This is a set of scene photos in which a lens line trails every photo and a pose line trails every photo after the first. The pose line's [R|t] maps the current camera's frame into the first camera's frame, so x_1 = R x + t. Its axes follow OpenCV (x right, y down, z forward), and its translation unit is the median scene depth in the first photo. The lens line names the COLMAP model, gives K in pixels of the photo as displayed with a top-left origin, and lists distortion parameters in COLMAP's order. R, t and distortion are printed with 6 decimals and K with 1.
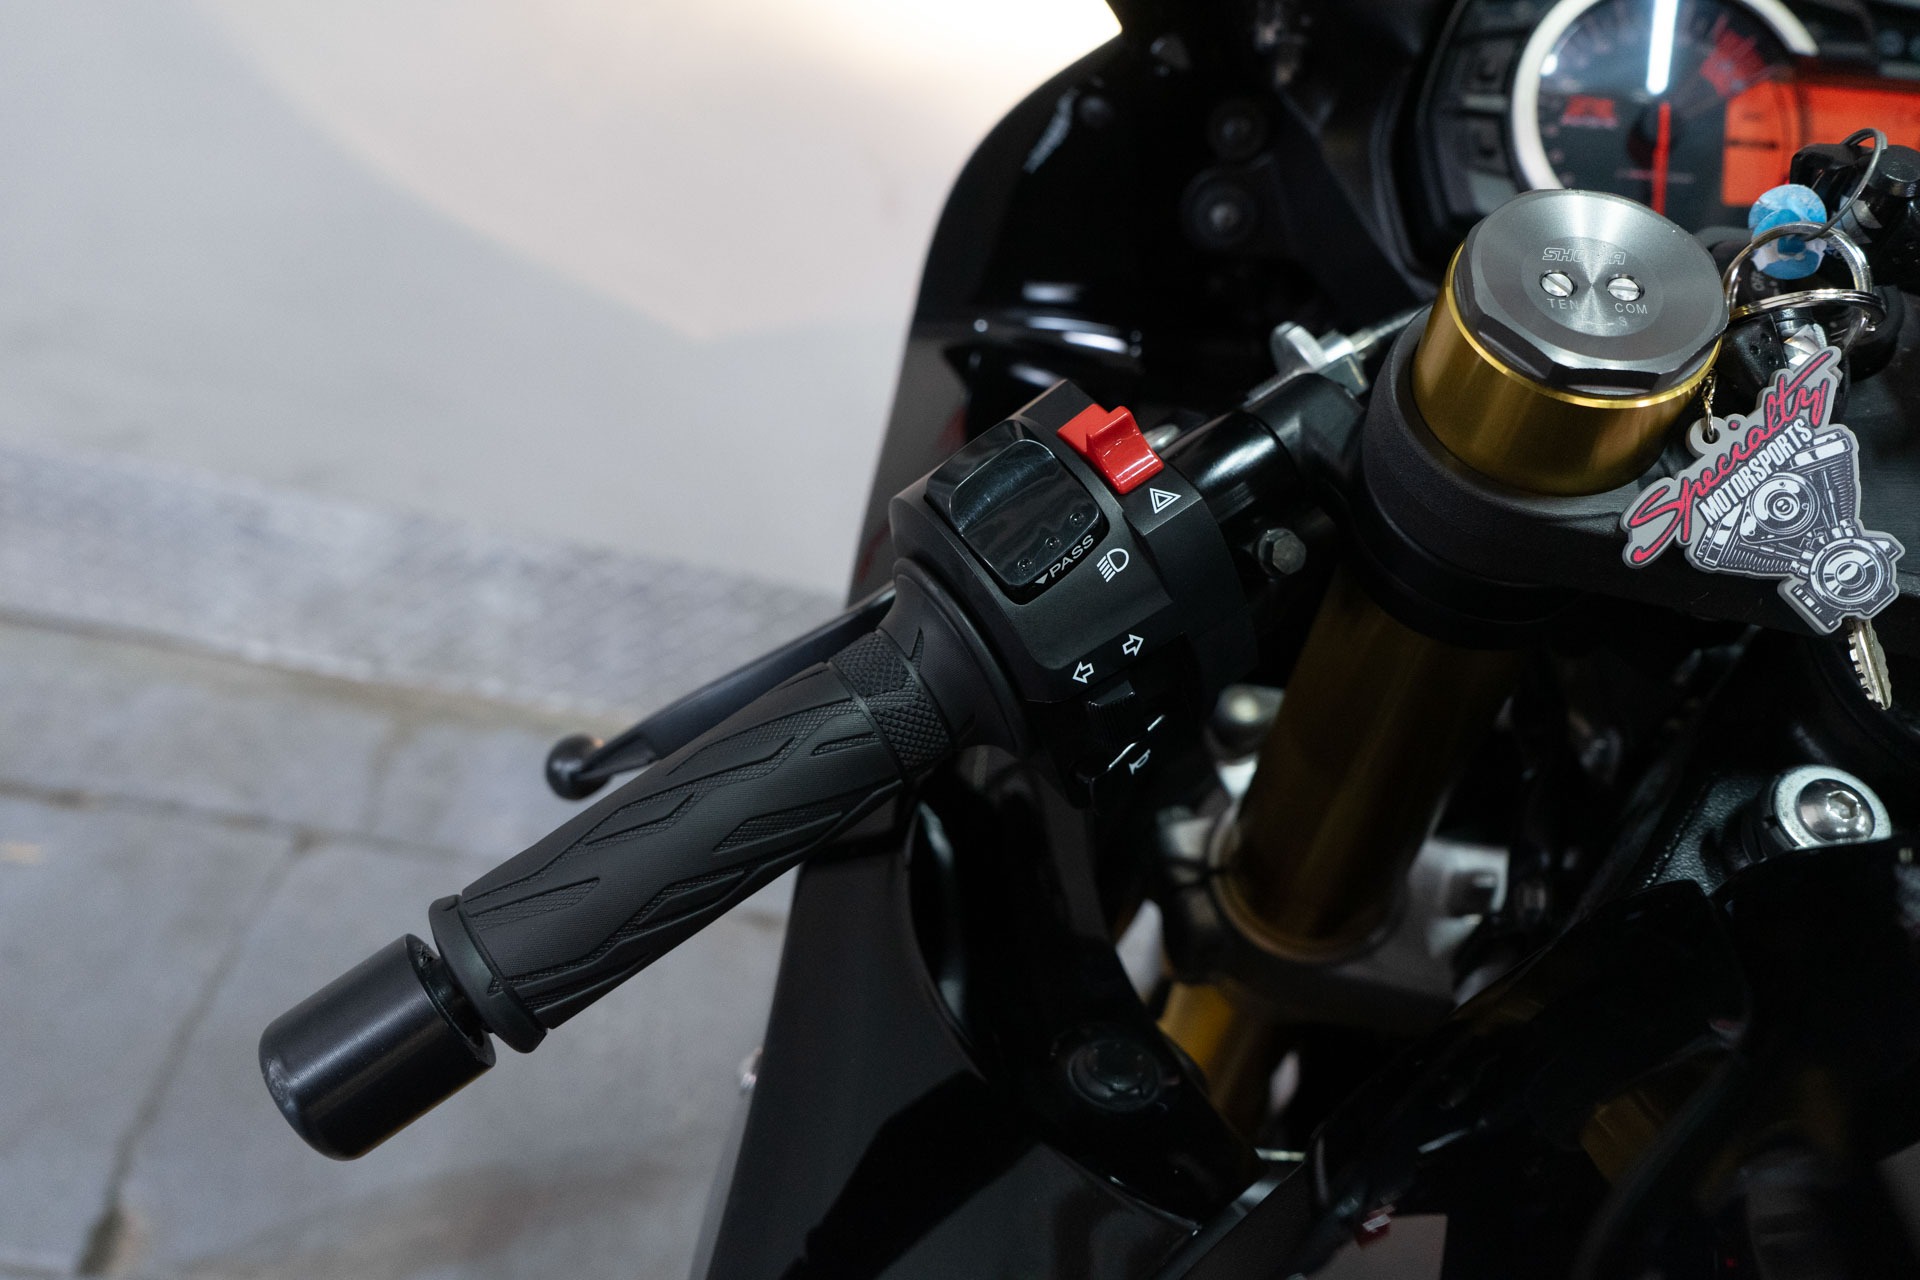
lens RADIAL K [[1583.1, 0, 965.0], [0, 1583.1, 651.9], [0, 0, 1]] dist [0.005757, -0.013684]
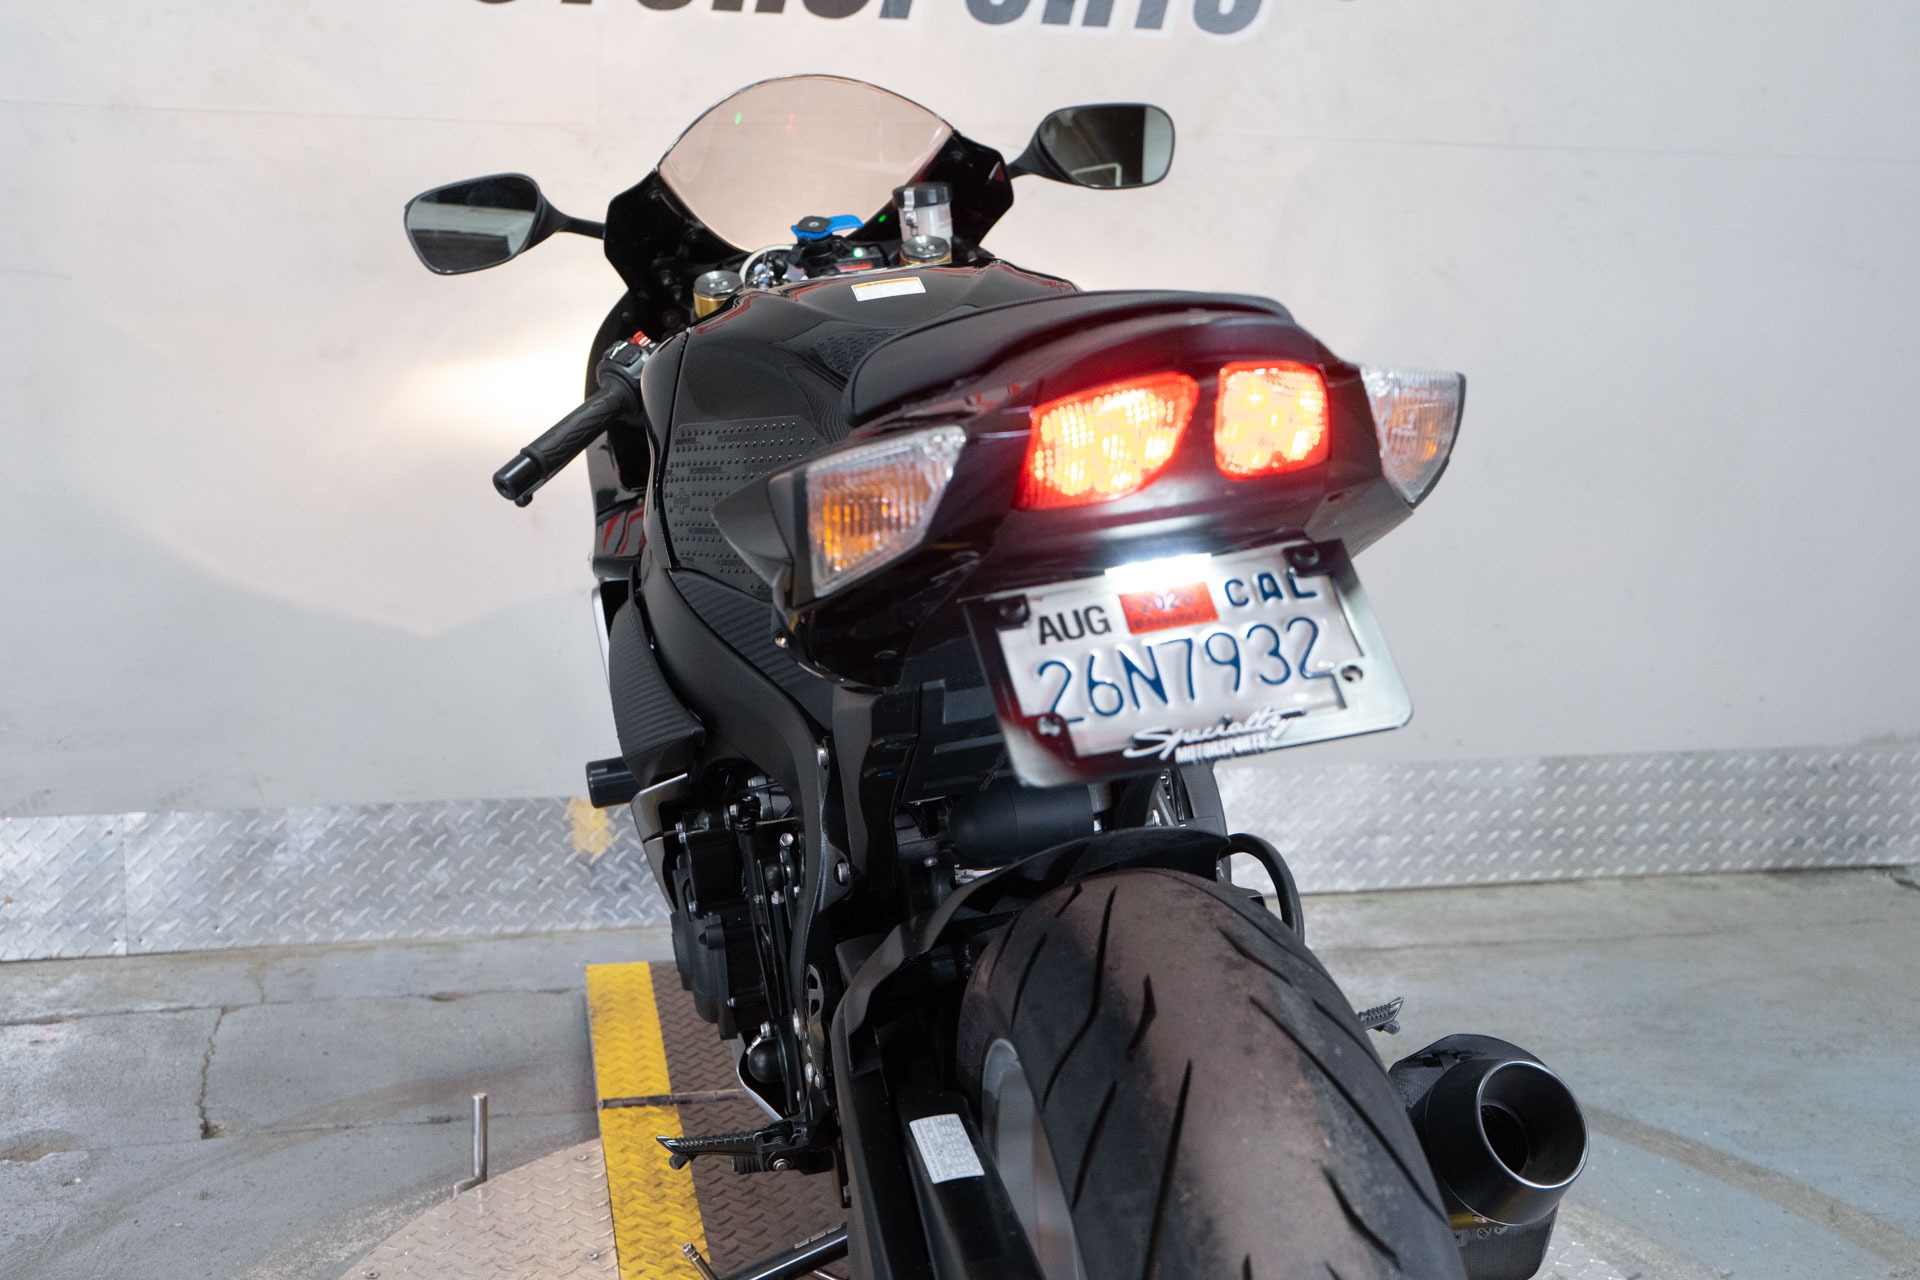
lens RADIAL K [[2317.8, 0, 963.2], [0, 2317.8, 636.4], [0, 0, 1]] dist [0.012895, 0.000000]
pose [[0.953900, -0.224882, 0.198755, -0.575690], [0.282070, 0.897980, -0.337740, 3.373715], [-0.102526, 0.378233, 0.920015, -5.335756]]
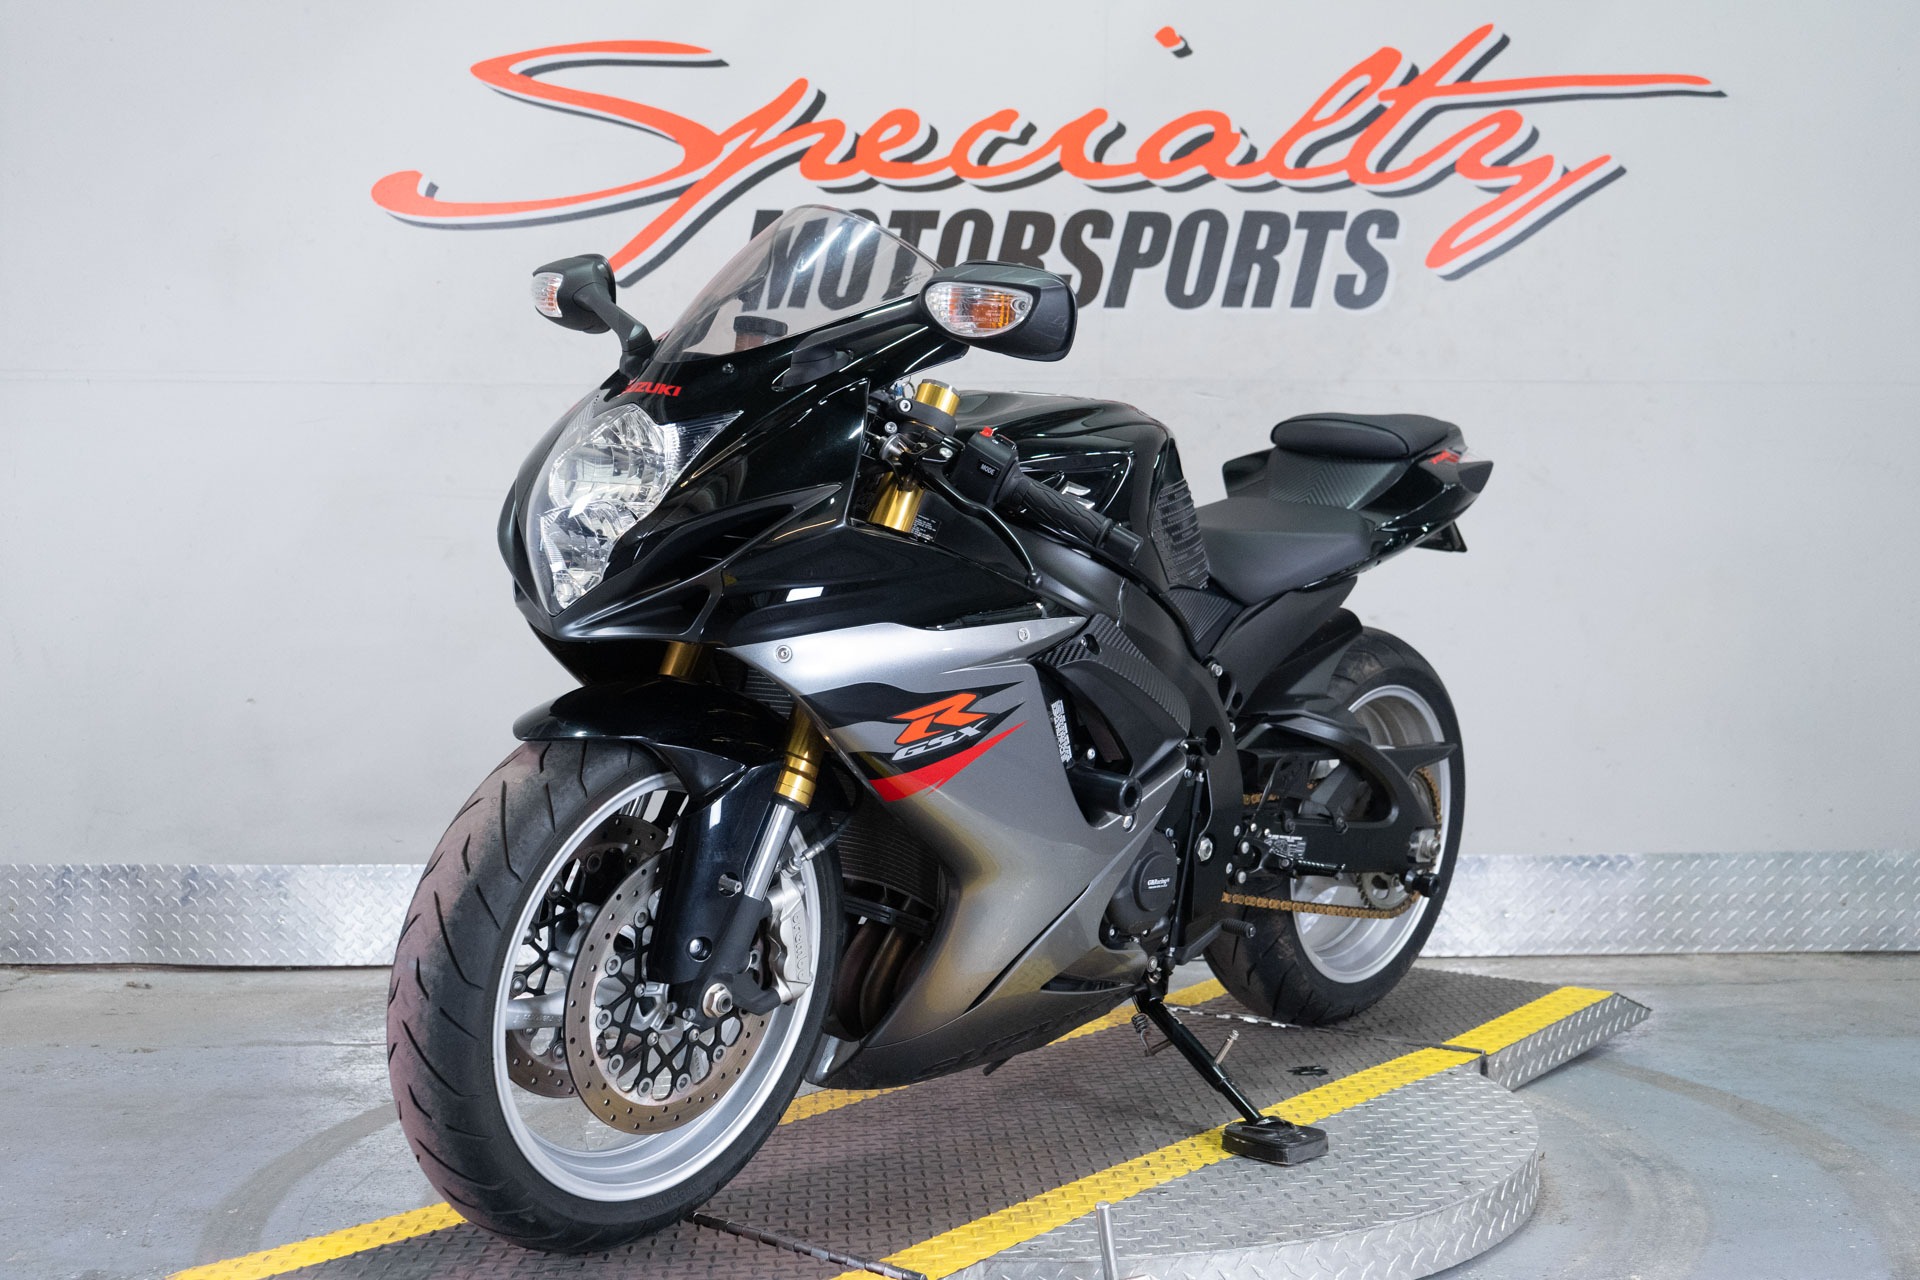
lens RADIAL K [[2101.4, 0, 955.5], [0, 2101.4, 636.2], [0, 0, 1]] dist [0.002289, 0.000000]
pose [[0.978191, -0.207090, 0.016007, 0.192390], [0.184263, 0.829629, -0.527032, 5.948130], [0.095863, 0.518487, 0.849695, -7.214811]]
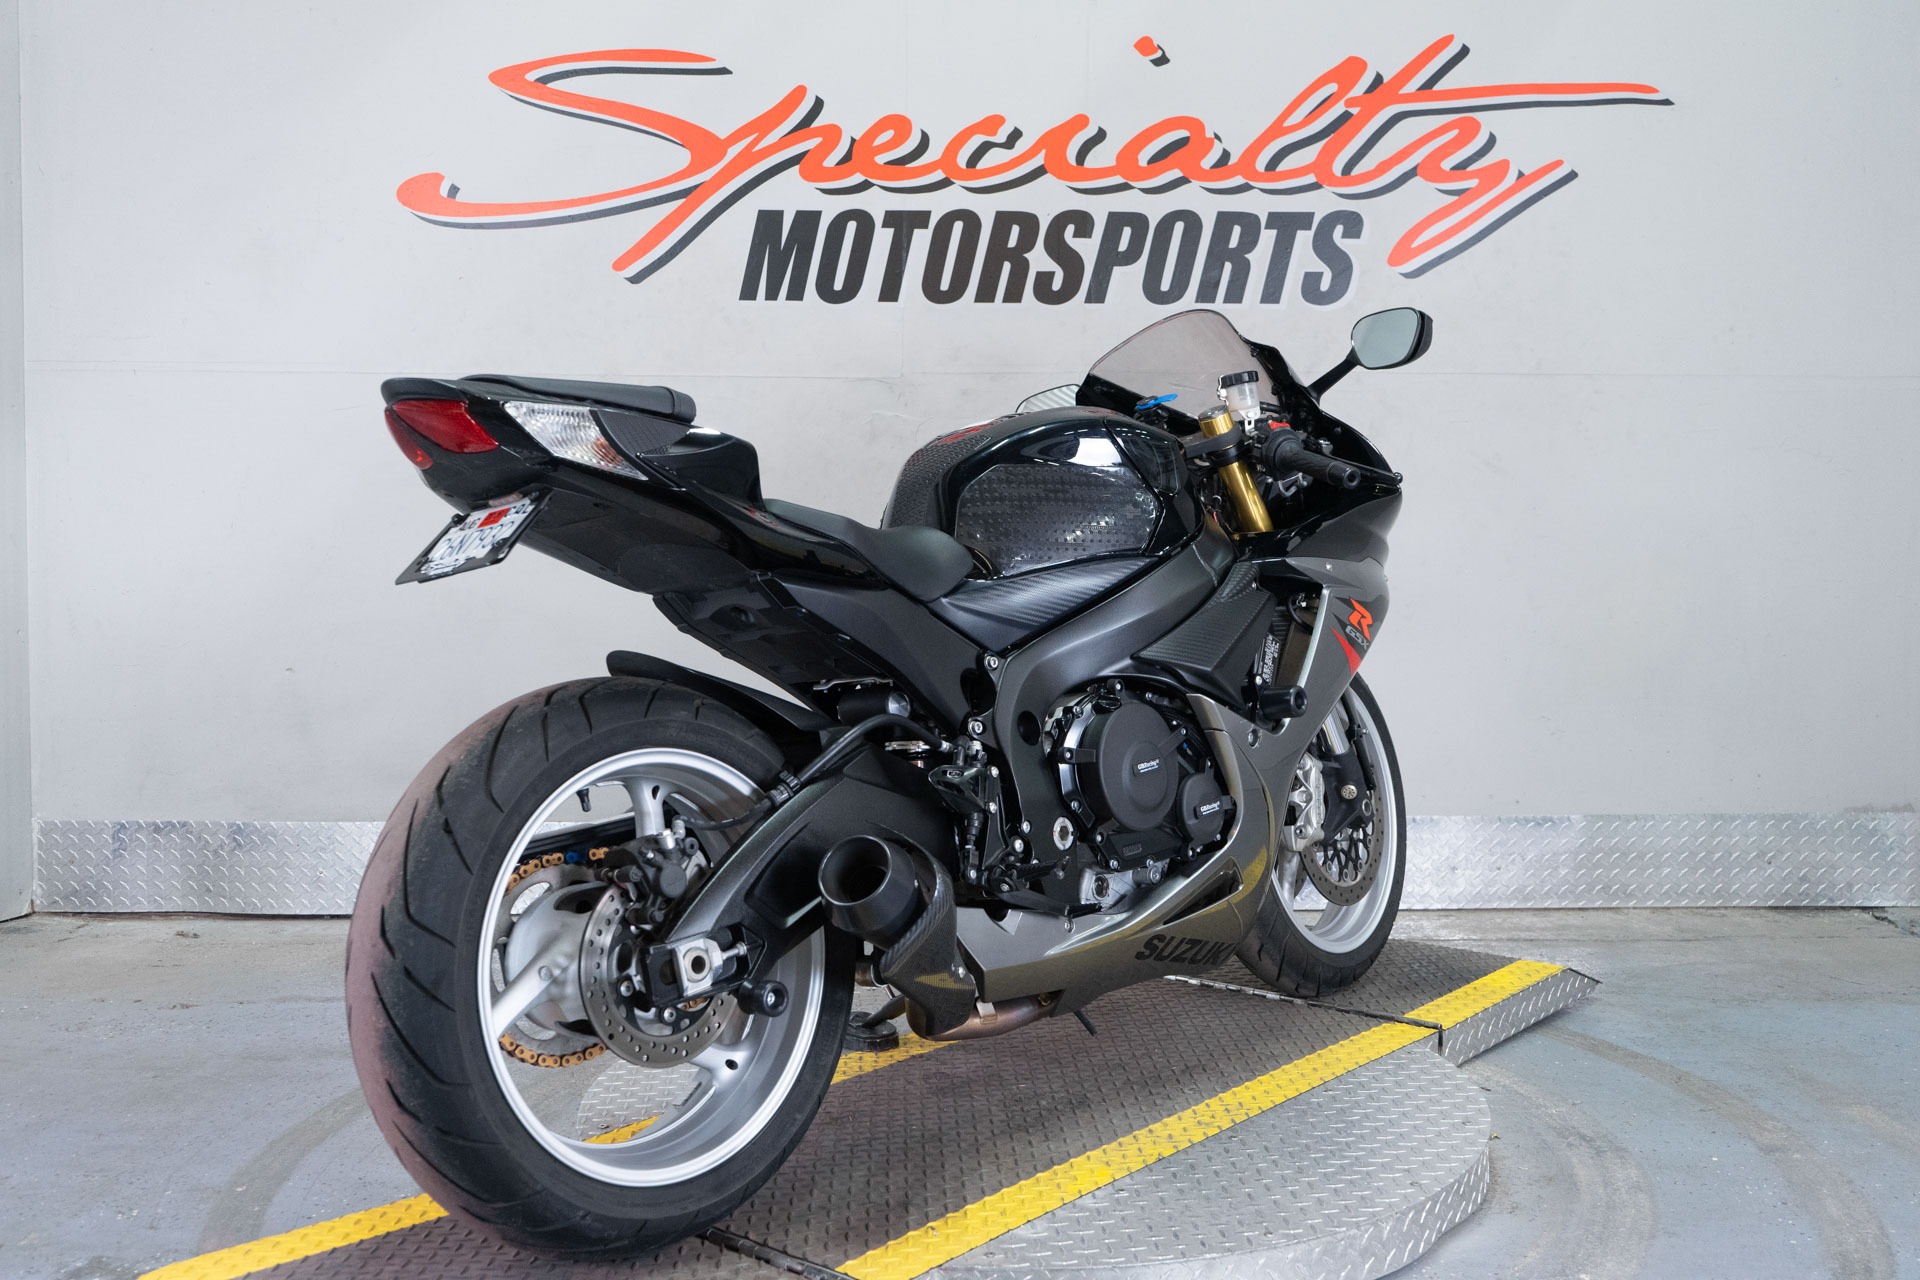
lens RADIAL K [[1849.5, 0, 956.2], [0, 1849.5, 639.0], [0, 0, 1]] dist [-0.007139, 0.000000]
pose [[0.978686, -0.205332, 0.003418, 0.406365], [0.180122, 0.850294, -0.494527, 5.292699], [0.098635, 0.484602, 0.869156, -6.698456]]
